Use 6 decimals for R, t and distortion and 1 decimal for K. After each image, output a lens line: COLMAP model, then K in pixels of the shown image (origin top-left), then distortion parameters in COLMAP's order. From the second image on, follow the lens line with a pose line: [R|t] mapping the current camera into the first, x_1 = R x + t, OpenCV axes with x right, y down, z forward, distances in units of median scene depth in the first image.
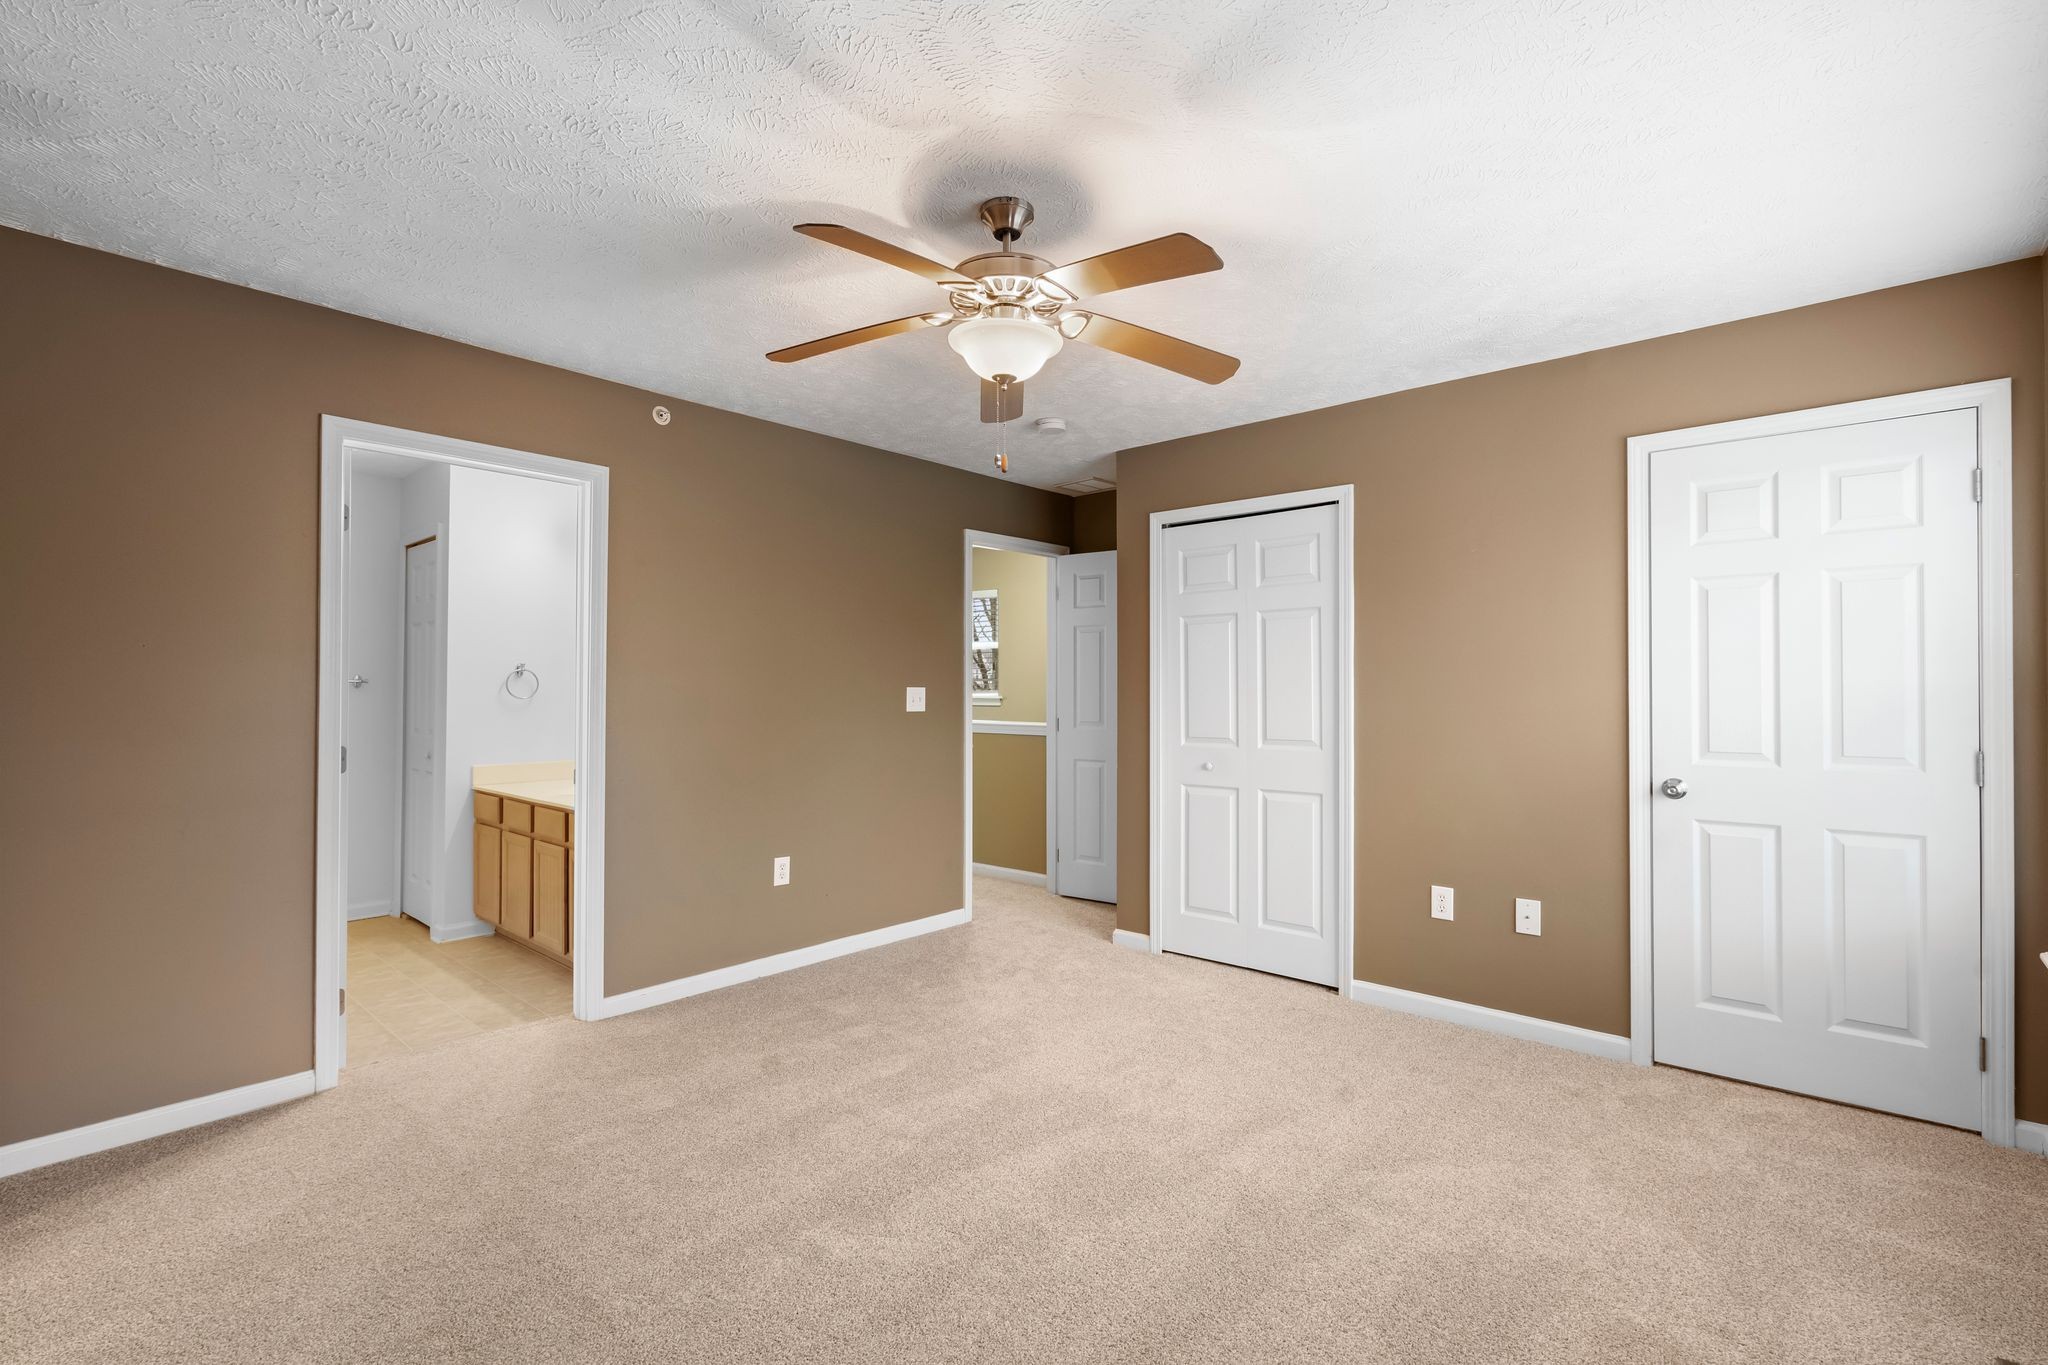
lens RADIAL K [[949.4, 0, 1023.4], [0, 949.4, 683.5], [0, 0, 1]] dist [-0.004064, 0.002548]
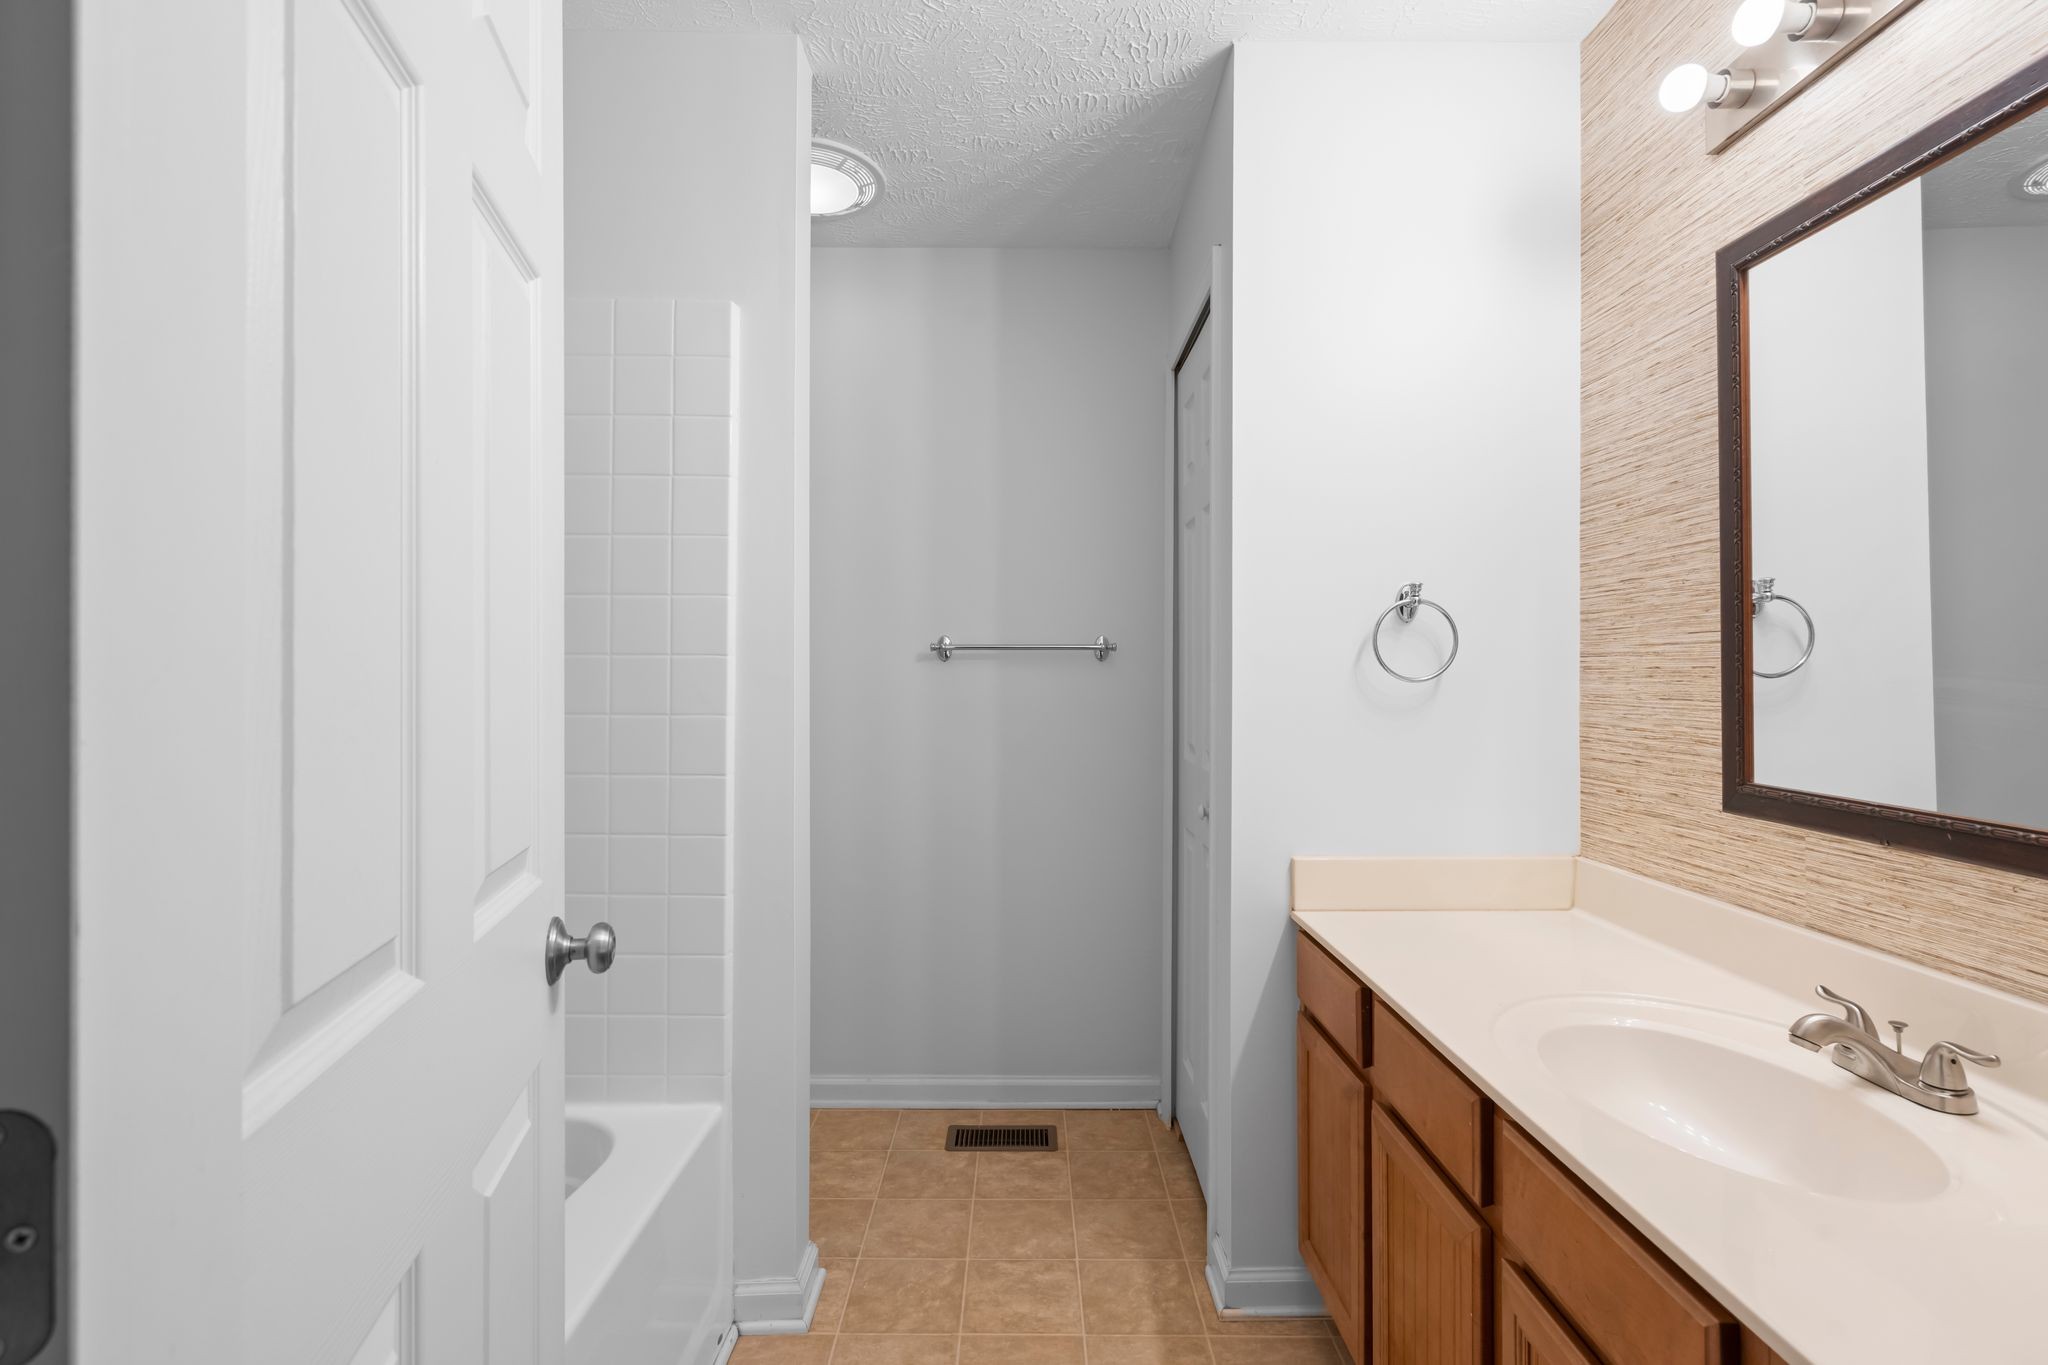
lens RADIAL K [[949.4, 0, 1020.5], [0, 949.4, 670.5], [0, 0, 1]] dist [-0.004064, 0.002548]
pose [[0.673889, -0.006930, -0.738800, -0.366357], [0.007294, 0.999970, -0.002727, 0.012477], [0.738797, -0.003551, 0.673919, 0.651376]]
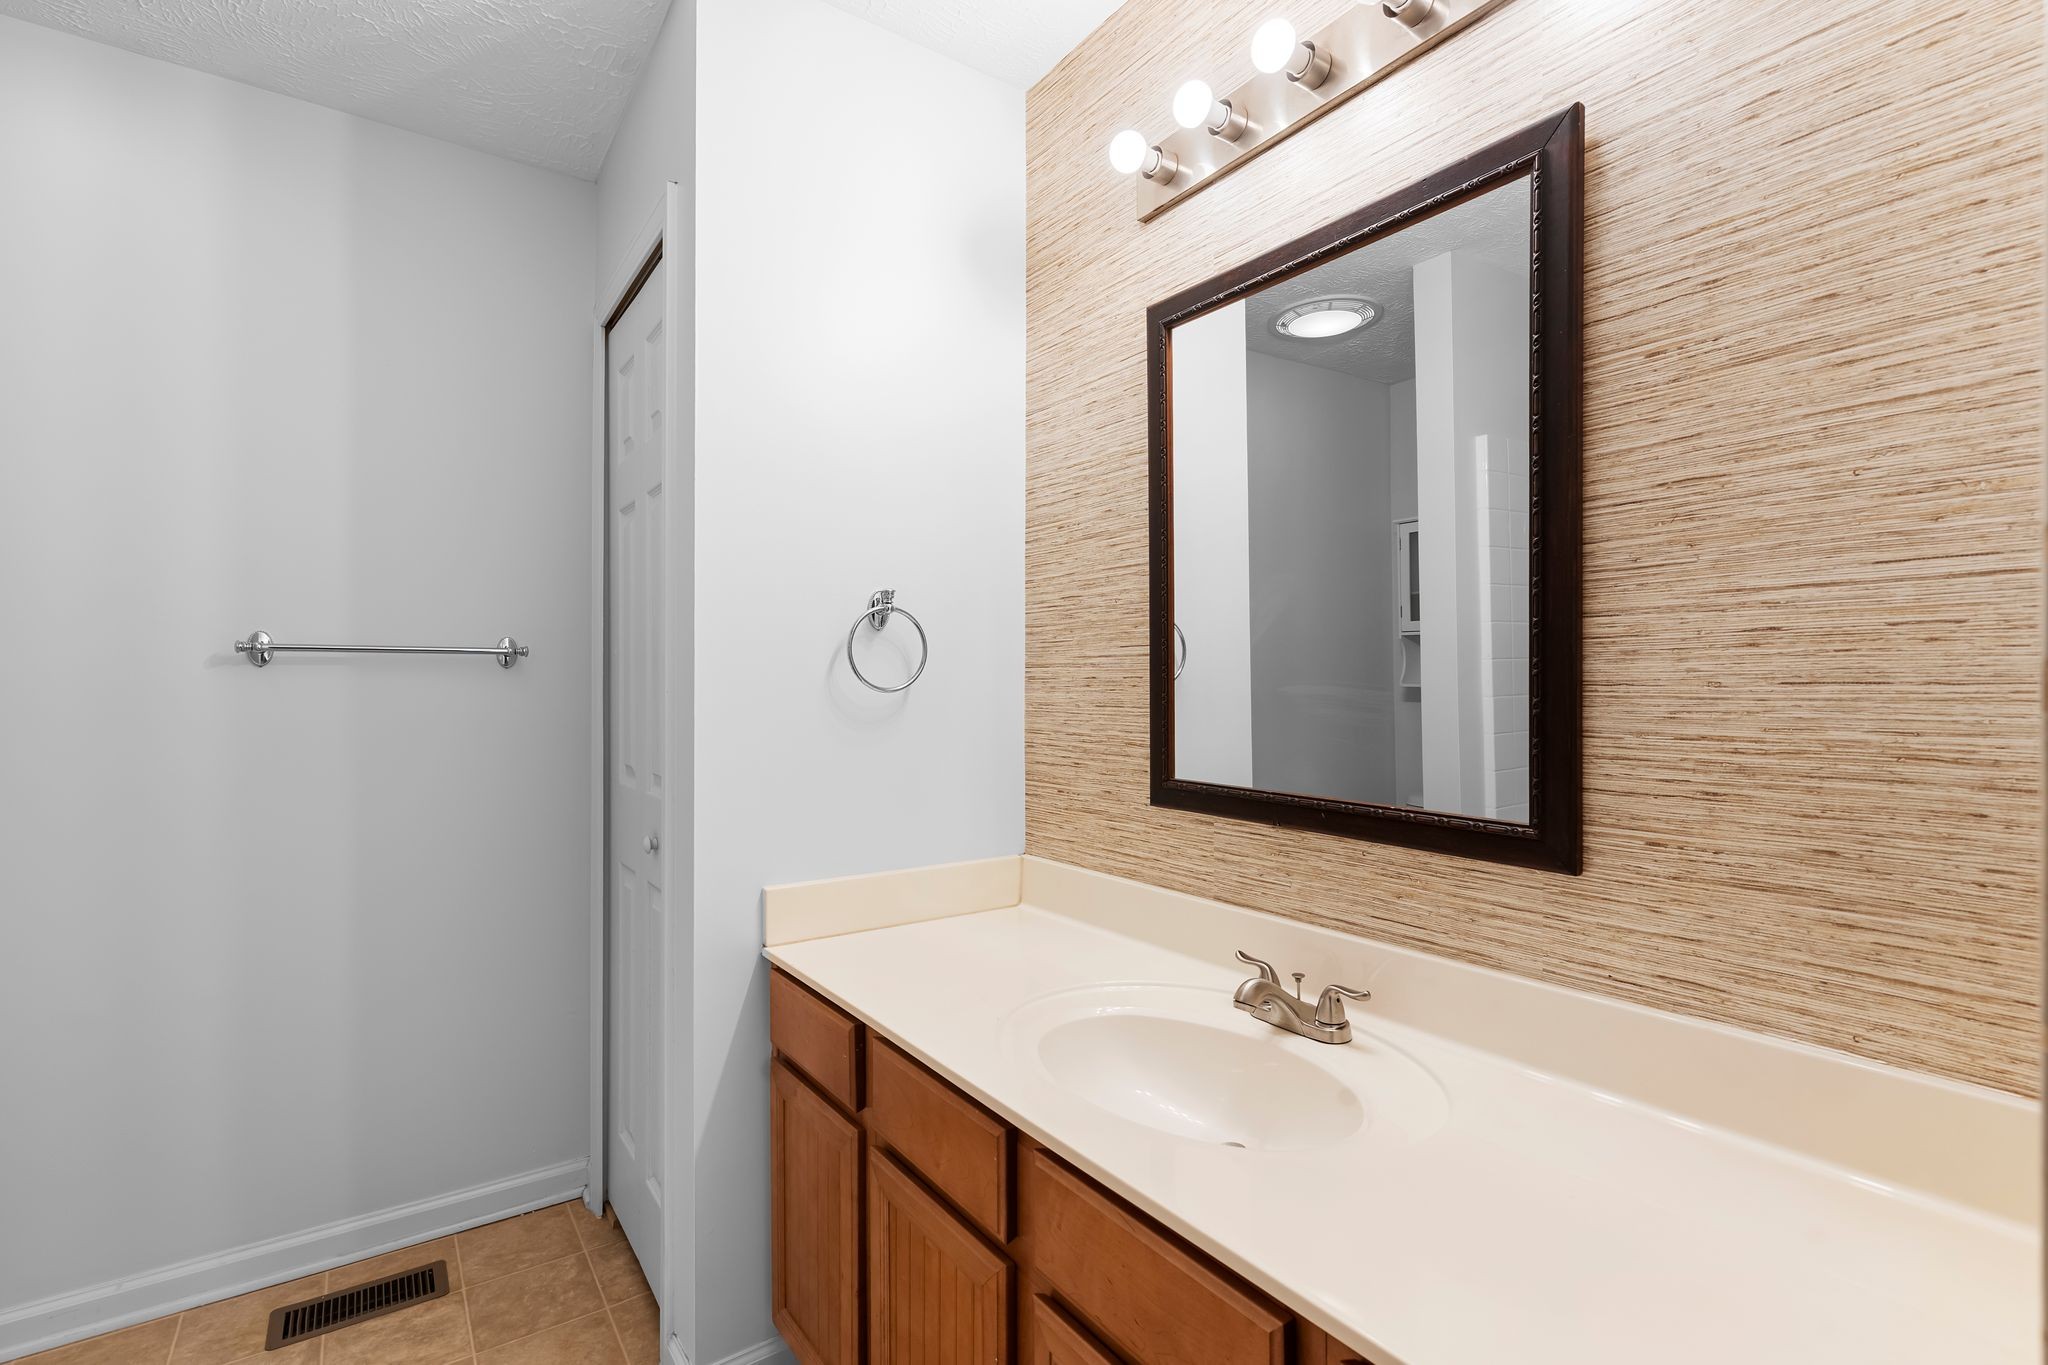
lens RADIAL K [[949.4, 0, 1023.5], [0, 949.4, 687.0], [0, 0, 1]] dist [-0.004064, 0.002548]
pose [[0.975424, -0.004554, -0.220288, -0.406482], [0.006615, 0.999941, 0.008618, 0.012389], [0.220235, -0.009863, 0.975397, 0.675409]]
